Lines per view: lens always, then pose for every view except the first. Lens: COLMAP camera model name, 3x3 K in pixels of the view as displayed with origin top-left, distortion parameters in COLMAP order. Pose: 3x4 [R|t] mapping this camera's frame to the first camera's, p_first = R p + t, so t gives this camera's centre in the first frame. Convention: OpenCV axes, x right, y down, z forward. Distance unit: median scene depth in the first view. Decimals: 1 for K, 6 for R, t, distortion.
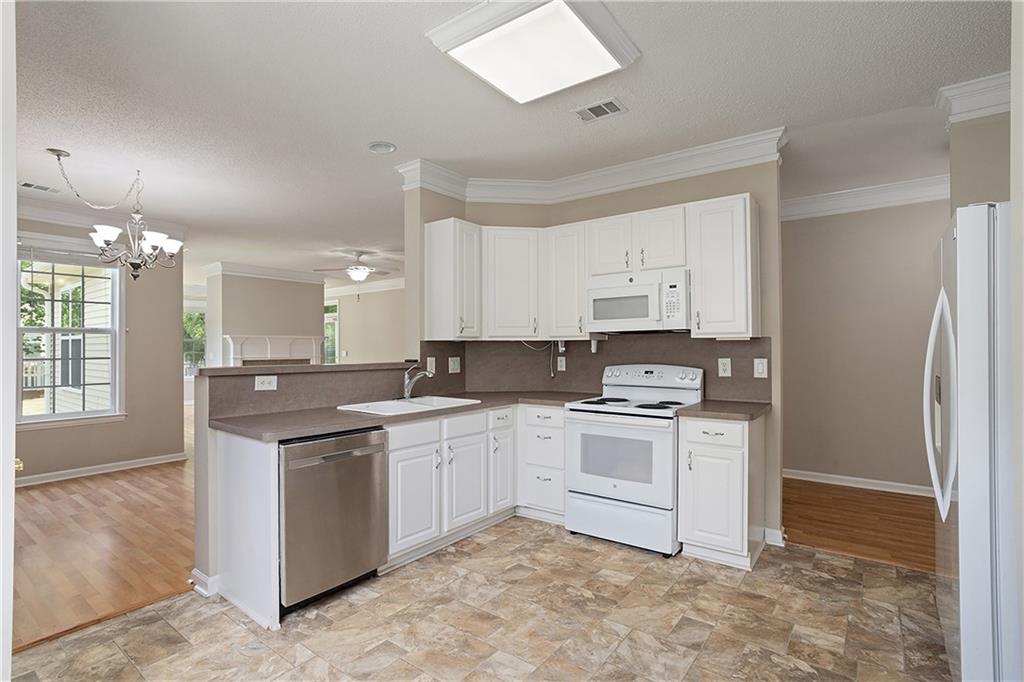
lens RADIAL K [[509.2, 0, 502.4], [0, 509.2, 339.7], [0, 0, 1]] dist [-0.046040, 0.032489]
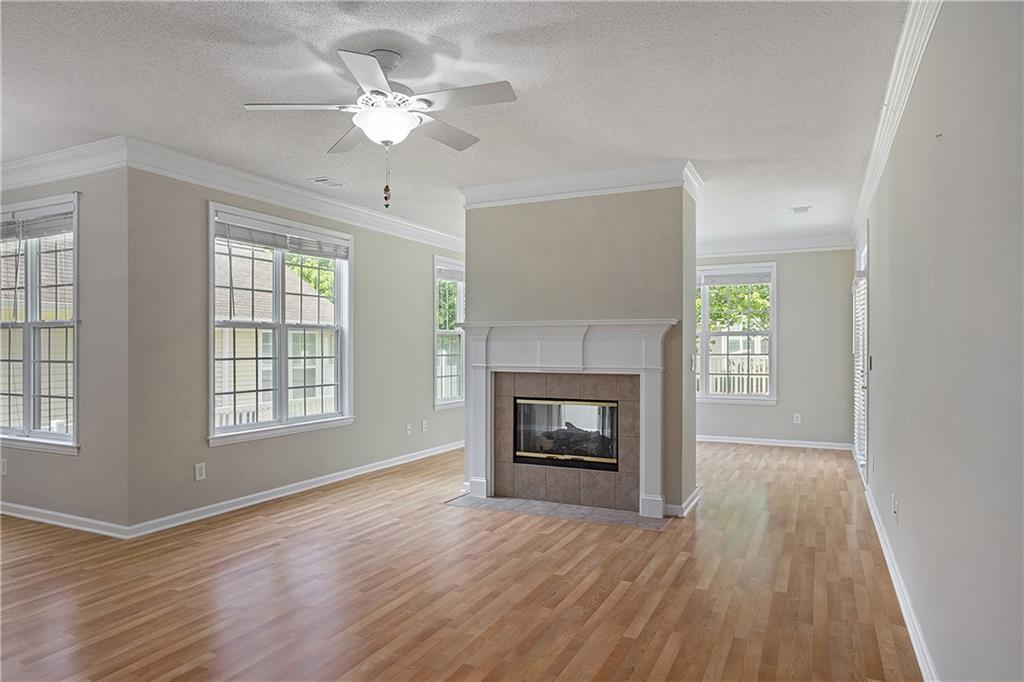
lens RADIAL K [[633.3, 0, 508.7], [0, 633.3, 349.5], [0, 0, 1]] dist [-0.050943, 0.059400]
pose [[0.203698, 0.007141, -0.979008, 0.294592], [0.016476, 0.999807, 0.010721, 0.030141], [0.978895, -0.018314, 0.203541, 2.195773]]
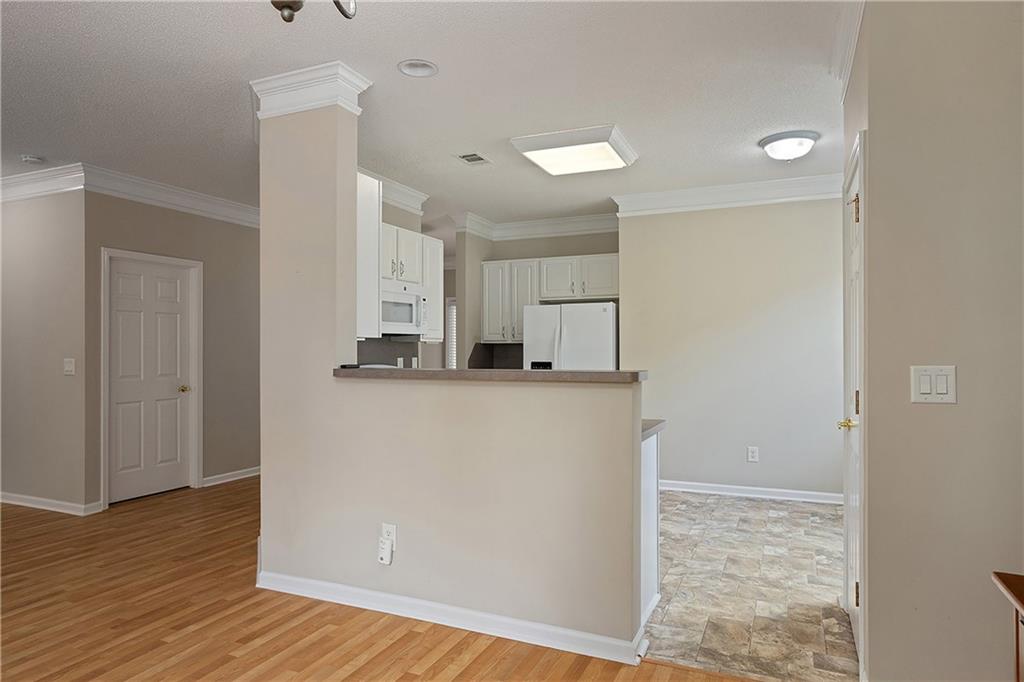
lens RADIAL K [[633.3, 0, 508.7], [0, 633.3, 349.5], [0, 0, 1]] dist [-0.050943, 0.059400]
pose [[-0.239054, 0.001073, 0.971006, -1.197273], [-0.017655, 0.999829, -0.005451, 0.021738], [-0.970846, -0.018446, -0.238994, 1.141303]]
